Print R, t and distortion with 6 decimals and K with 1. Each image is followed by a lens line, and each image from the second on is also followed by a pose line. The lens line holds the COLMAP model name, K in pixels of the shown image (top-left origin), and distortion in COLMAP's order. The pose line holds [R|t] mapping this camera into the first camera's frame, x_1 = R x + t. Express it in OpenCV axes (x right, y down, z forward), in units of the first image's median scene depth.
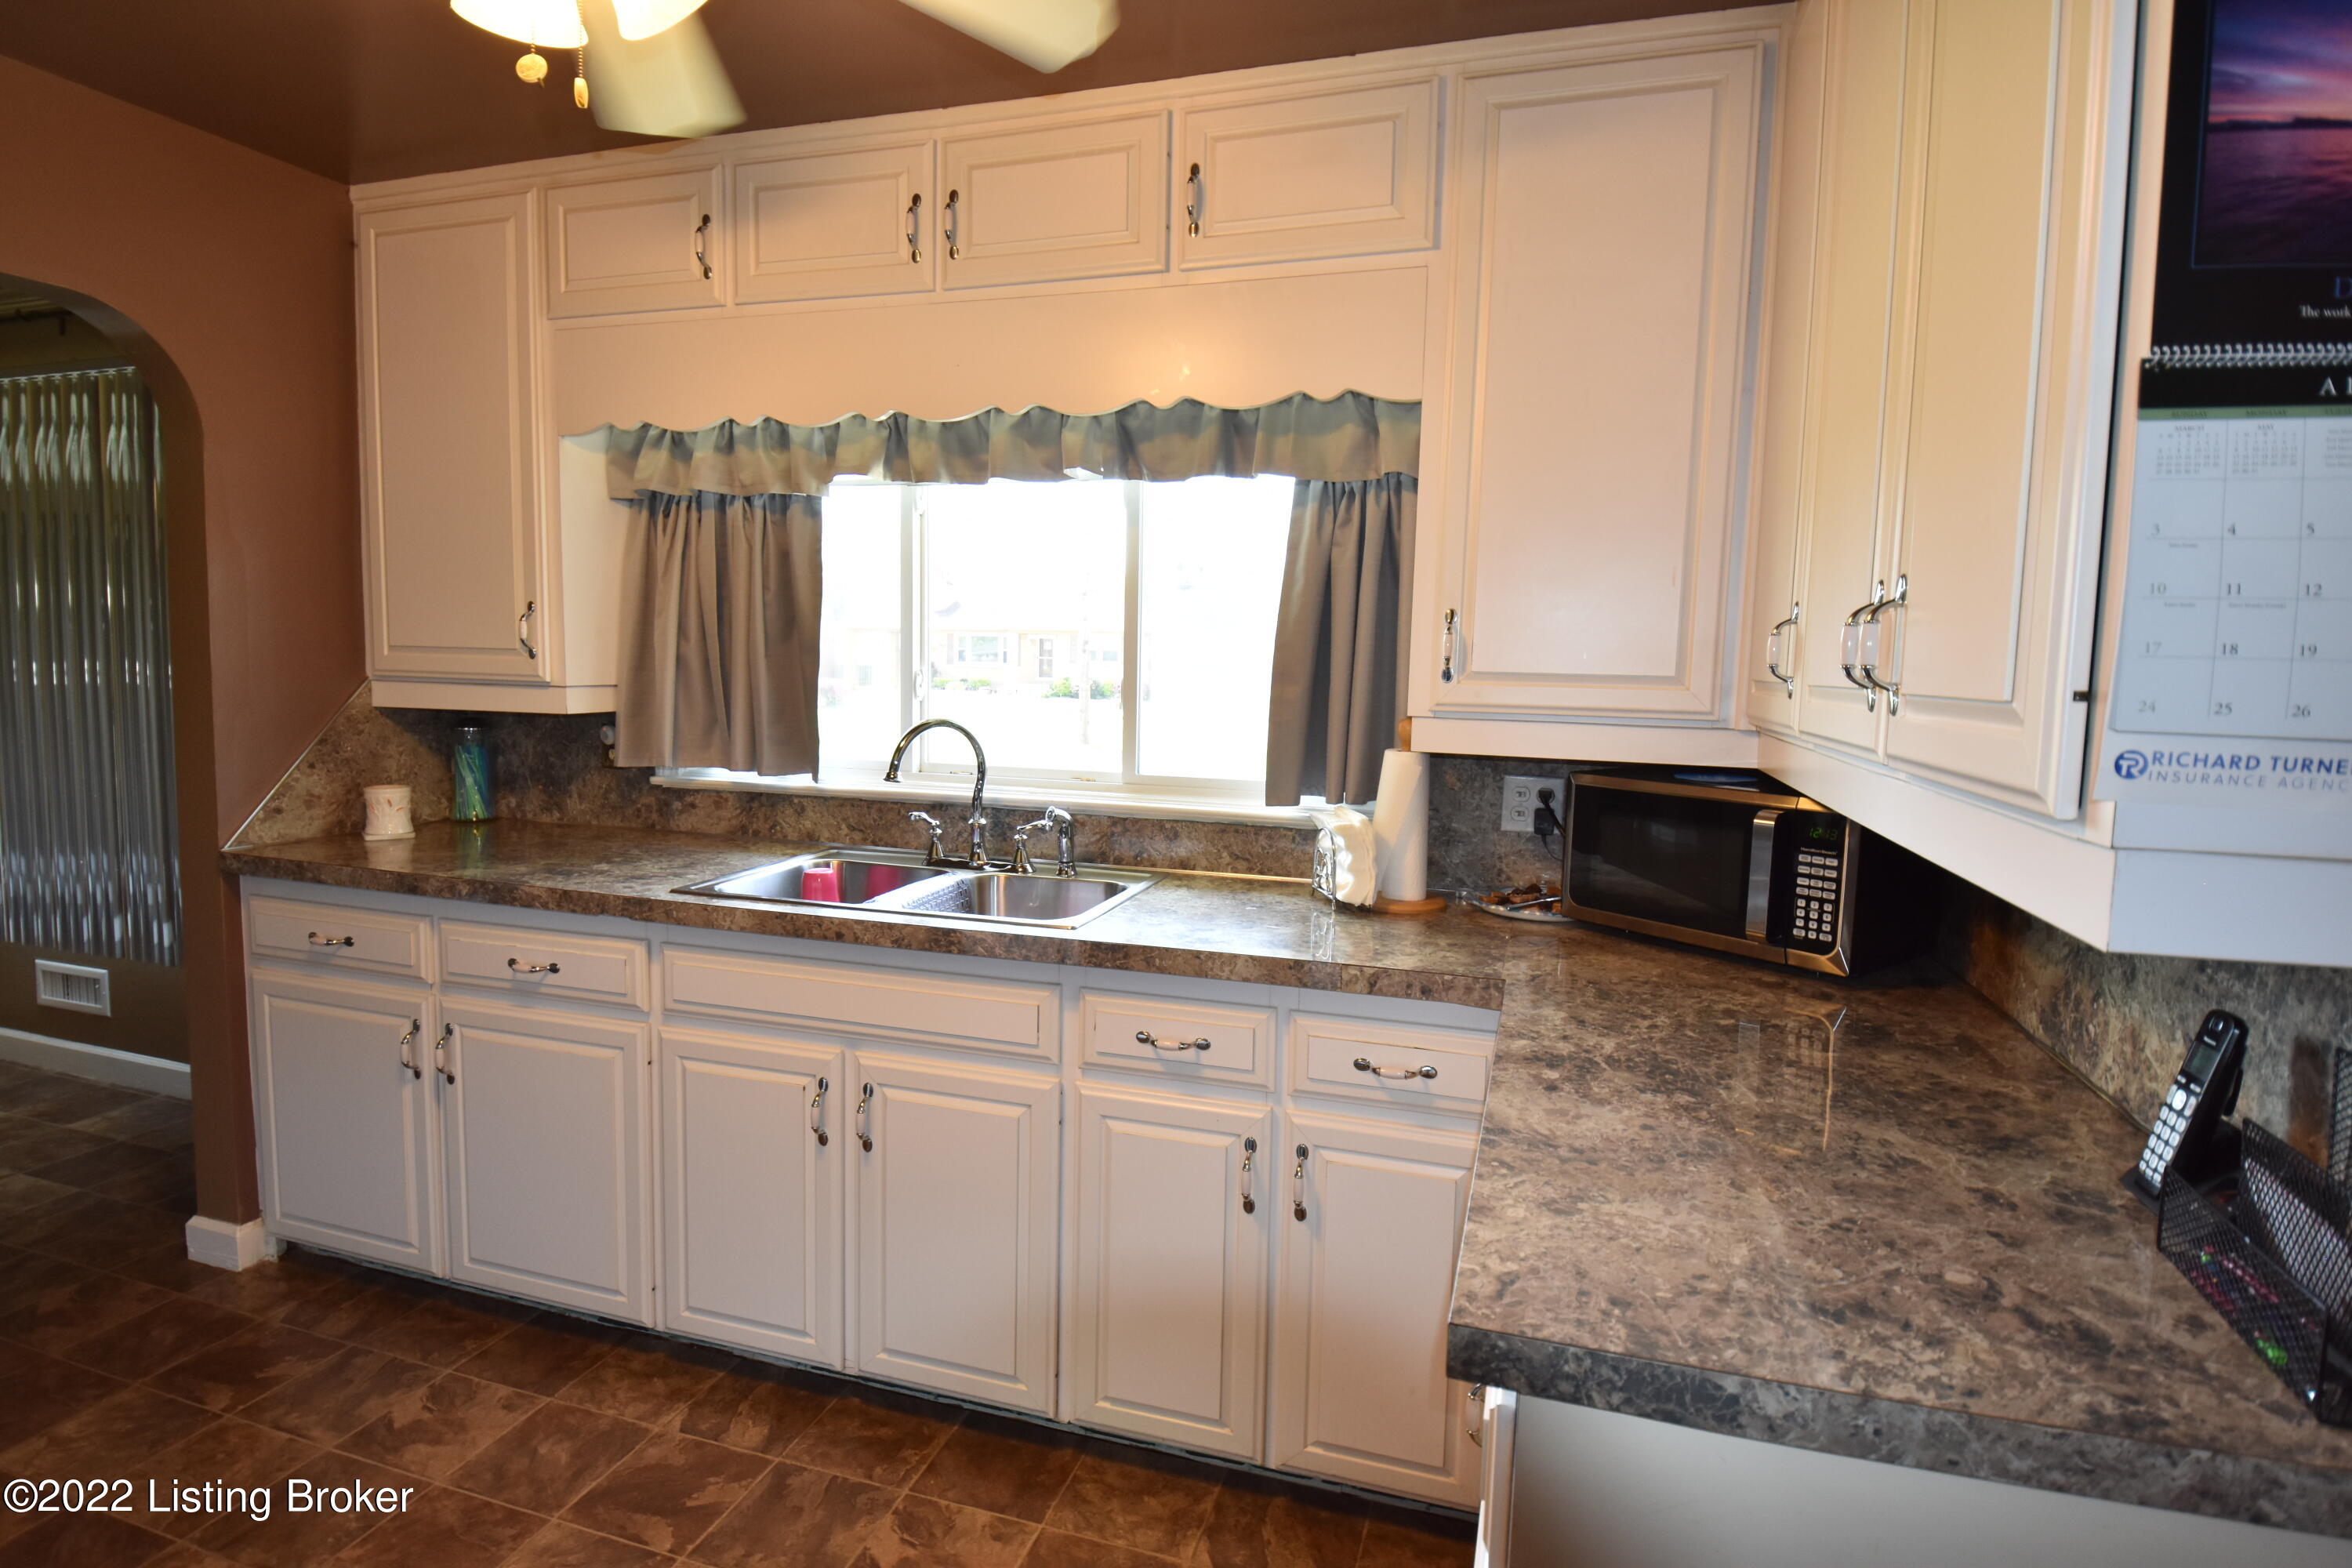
lens RADIAL K [[1229.5, 0, 1173.4], [0, 1229.5, 754.7], [0, 0, 1]] dist [0.000689, 0.000539]
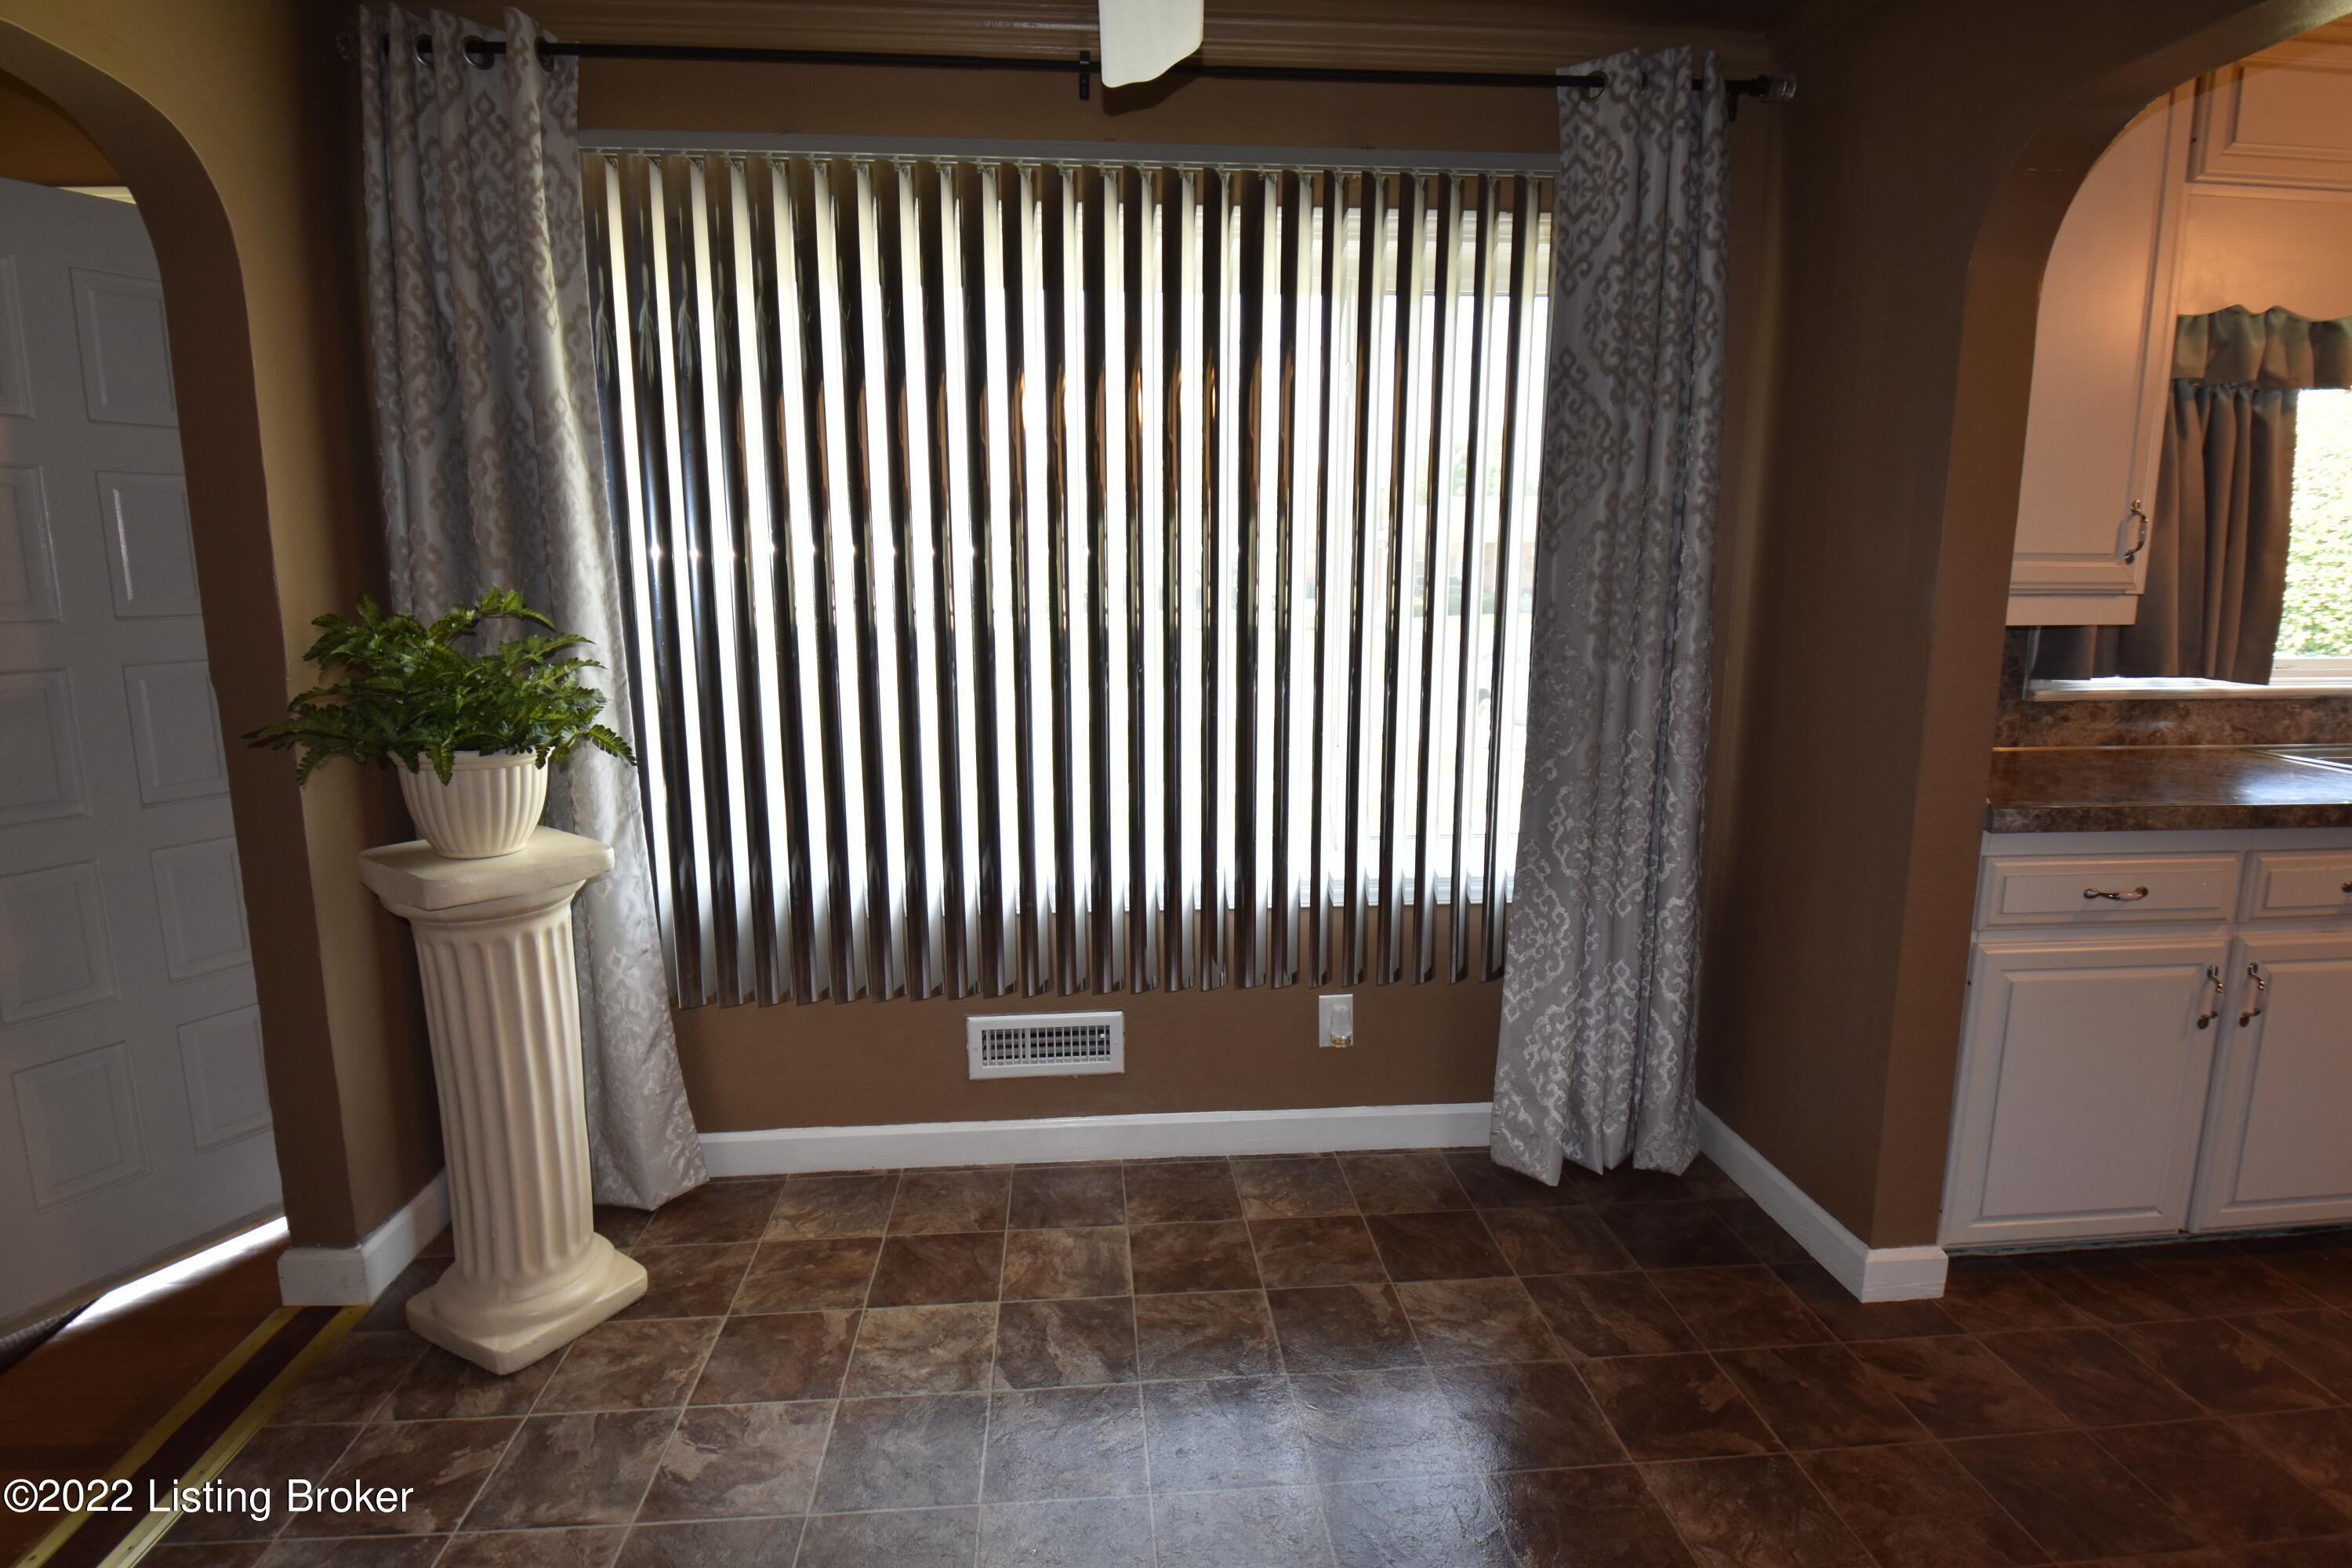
lens RADIAL K [[1154.7, 0, 1176.0], [0, 1154.7, 784.0], [0, 0, 1]] dist [-0.039999, 0.000921]
pose [[0.920004, -0.101562, 0.378521, -1.081568], [0.053694, 0.989395, 0.134961, -0.049864], [-0.388214, -0.103840, 0.915700, 0.375646]]
